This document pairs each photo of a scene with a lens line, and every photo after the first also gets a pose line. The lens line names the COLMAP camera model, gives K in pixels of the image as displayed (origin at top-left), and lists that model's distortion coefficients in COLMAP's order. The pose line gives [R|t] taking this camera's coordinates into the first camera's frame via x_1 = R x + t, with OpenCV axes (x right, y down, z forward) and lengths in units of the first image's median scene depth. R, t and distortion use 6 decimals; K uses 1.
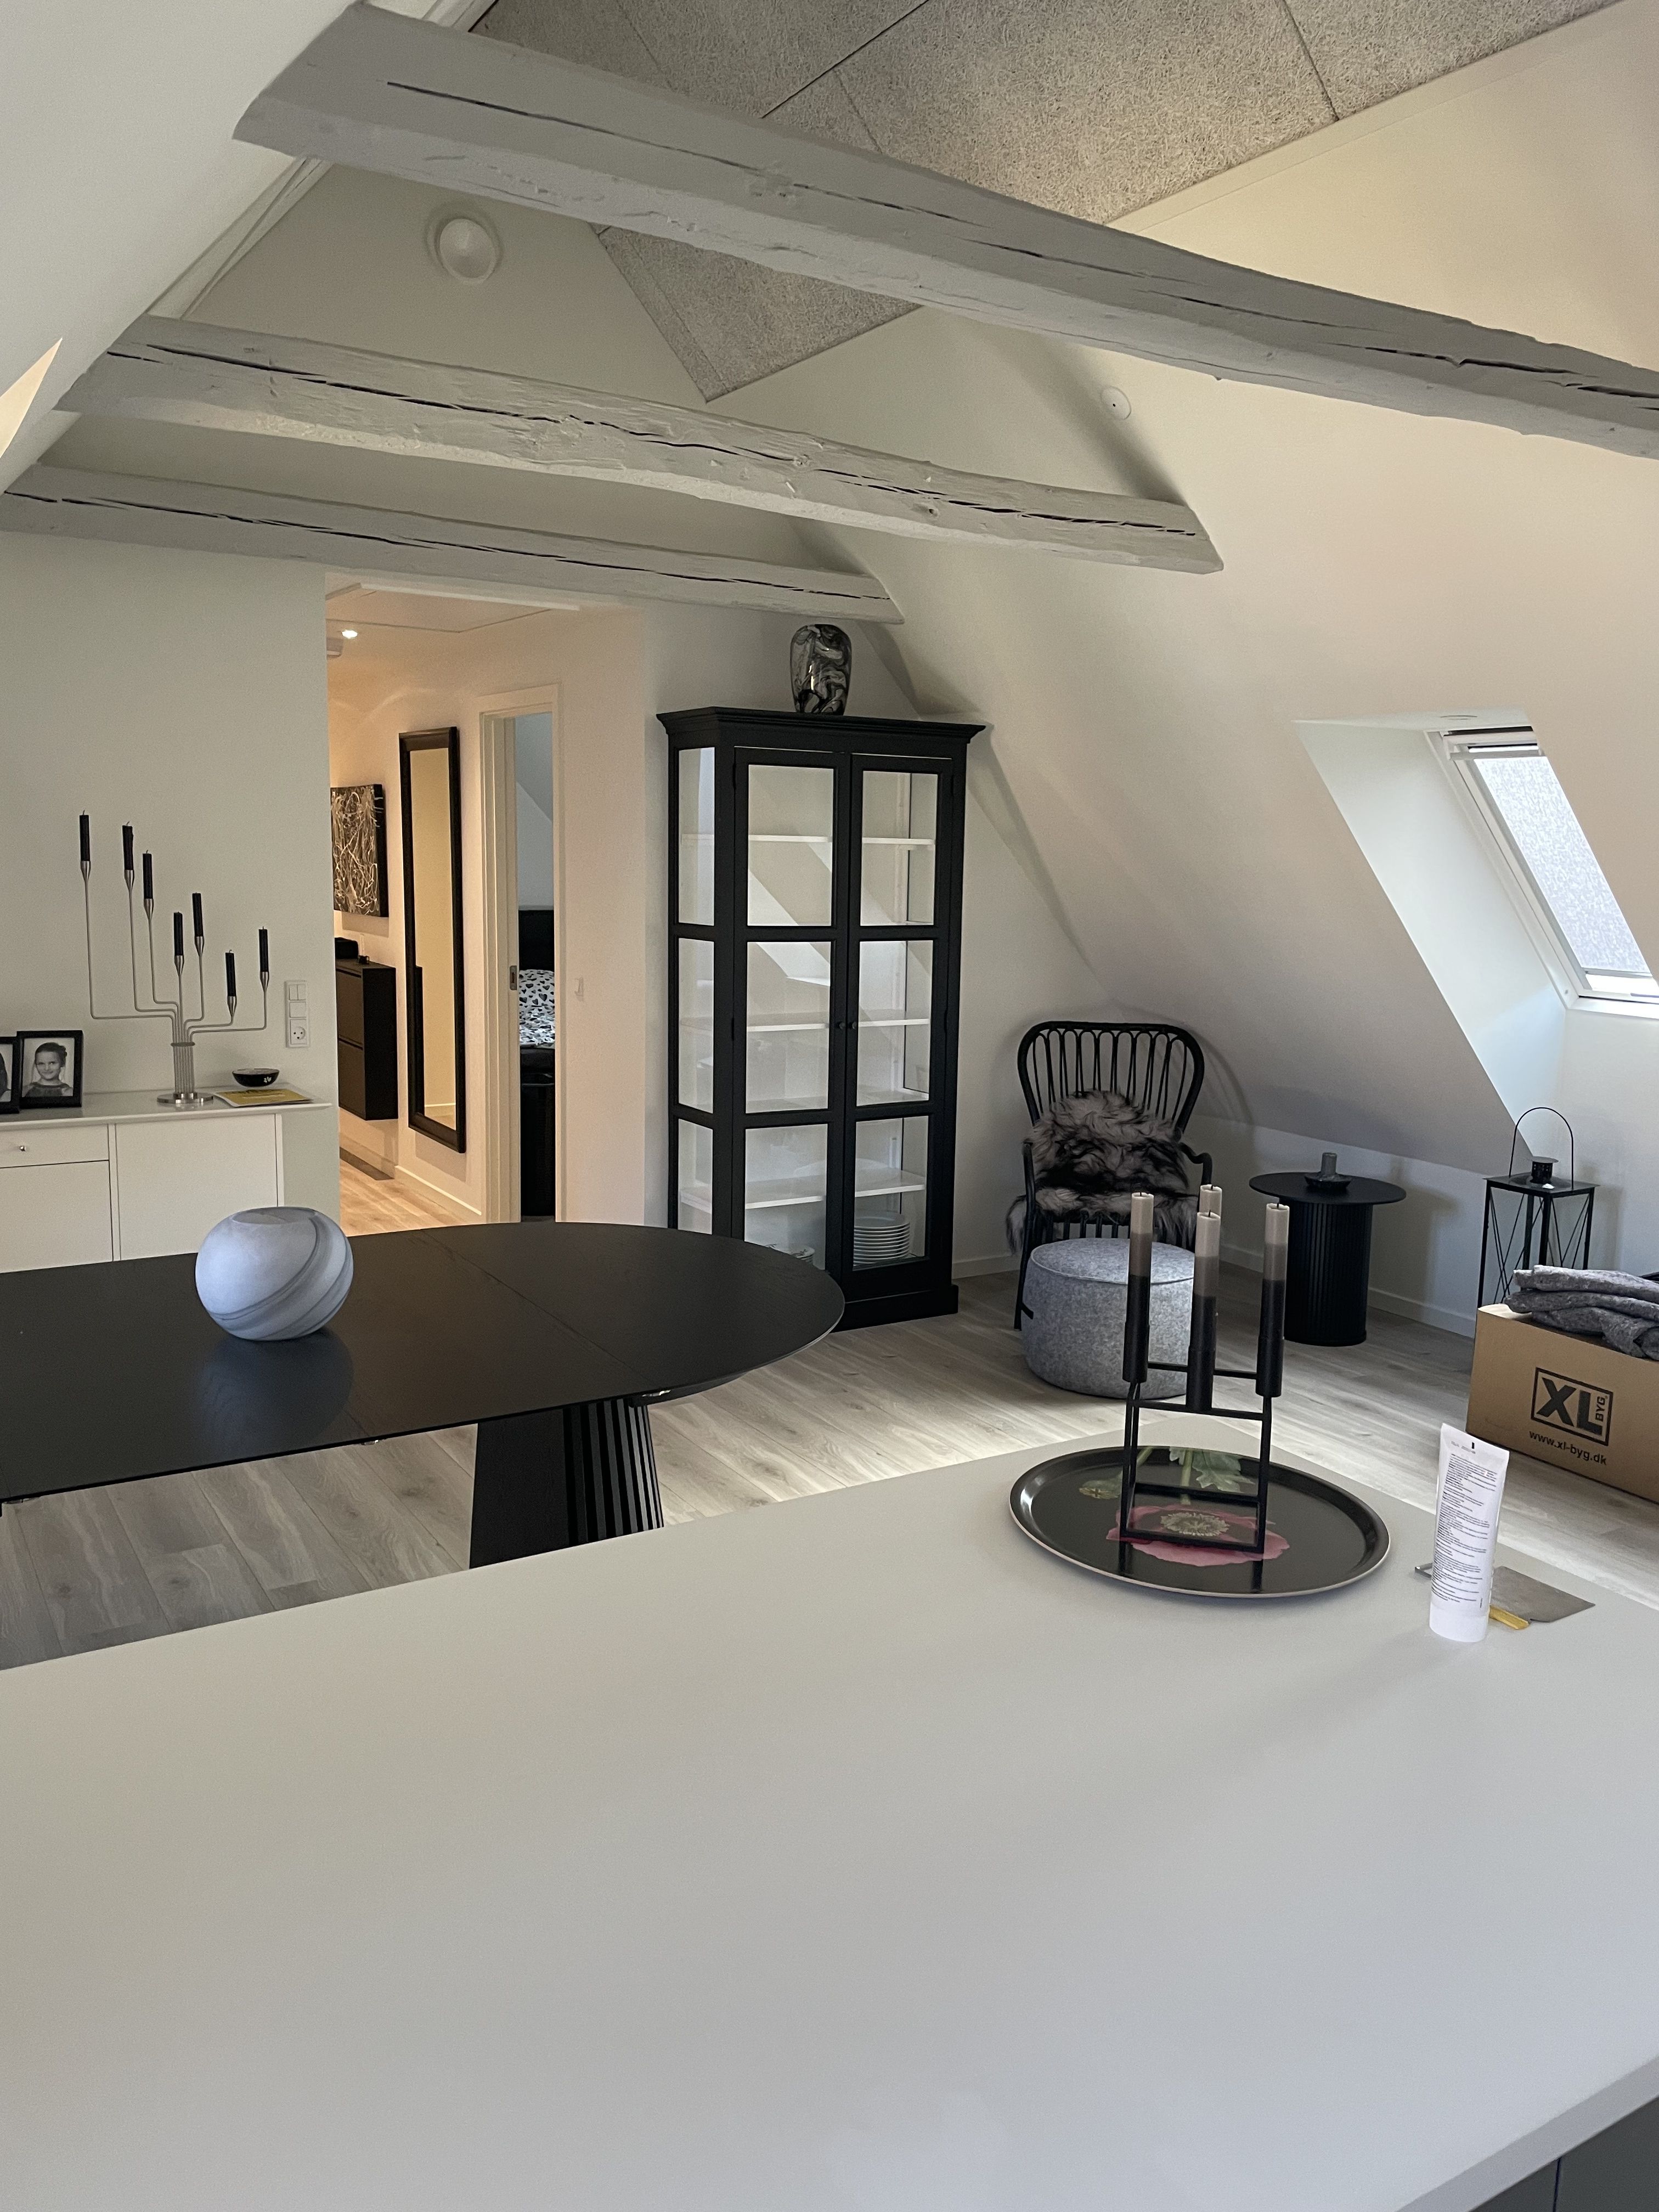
lens RADIAL K [[1689.4, 0, 829.5], [0, 1689.4, 1106.0], [0, 0, 1]] dist [0.098939, -0.138373]
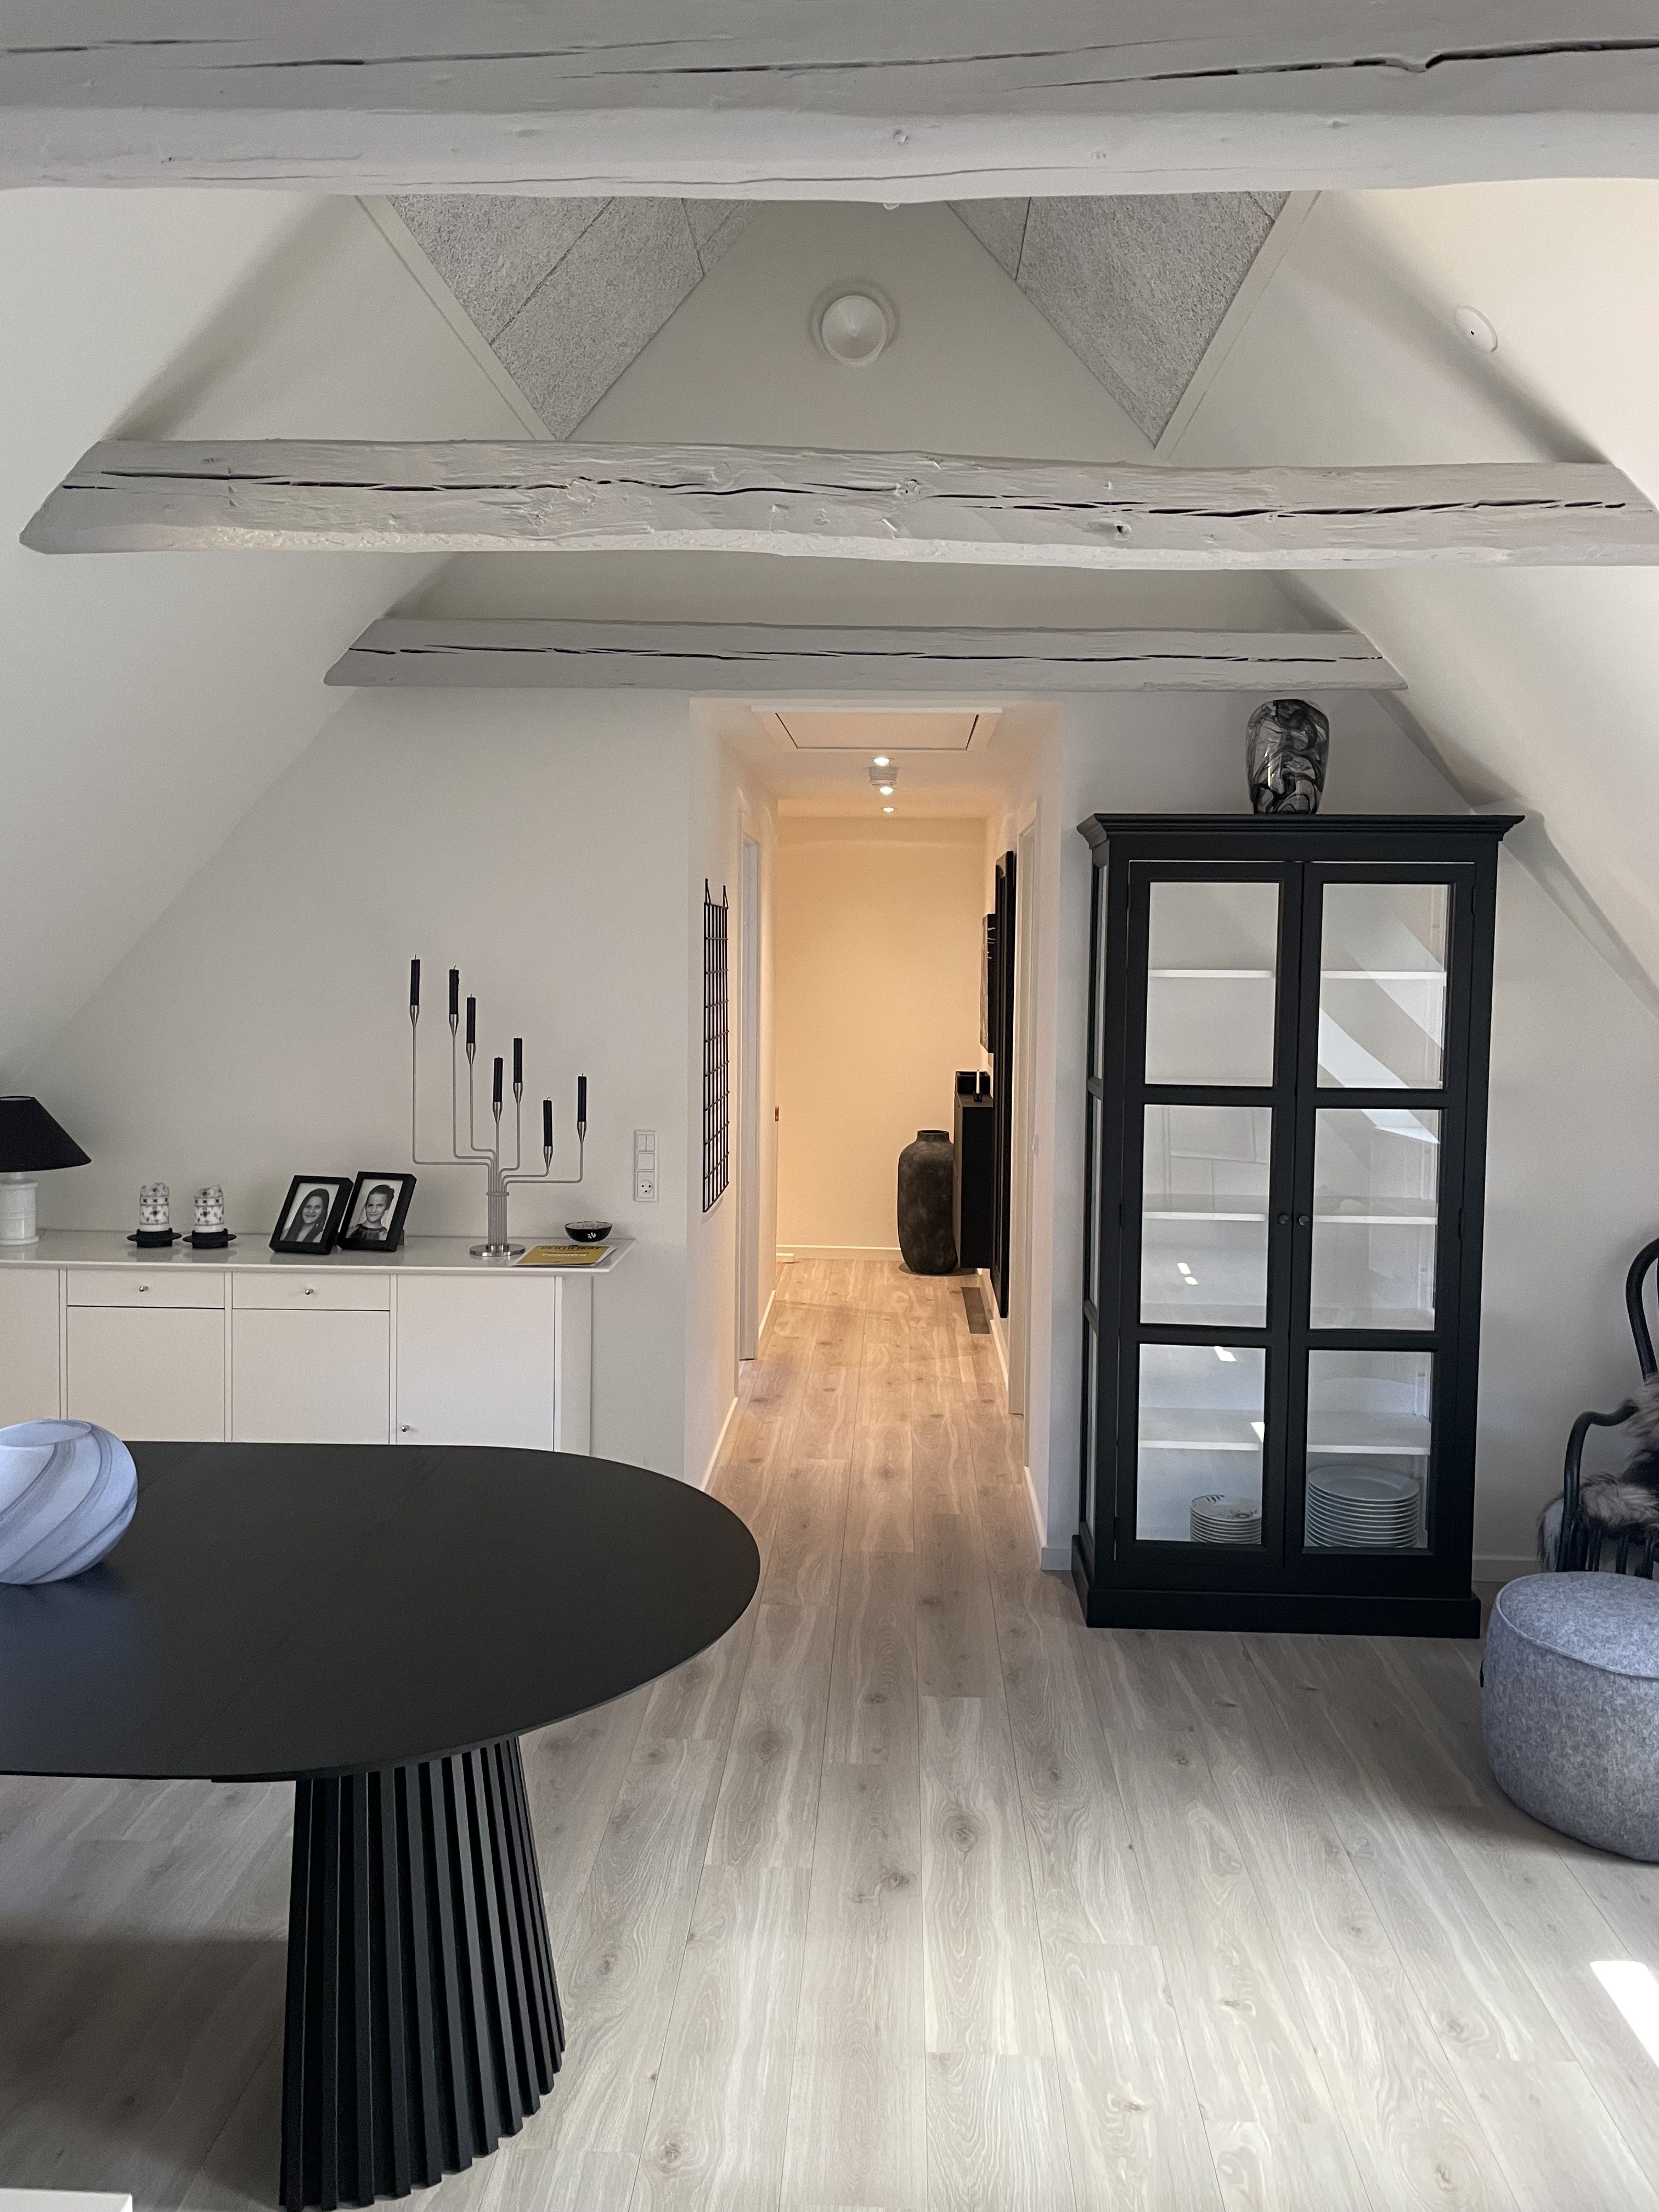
lens RADIAL K [[1676.1, 0, 836.2], [0, 1676.1, 1080.2], [0, 0, 1]] dist [0.093243, -0.128573]
pose [[0.834426, 0.032503, -0.550161, 0.294675], [-0.077756, 0.995217, -0.059136, -0.057902], [0.545608, 0.092123, 0.832962, 0.307292]]
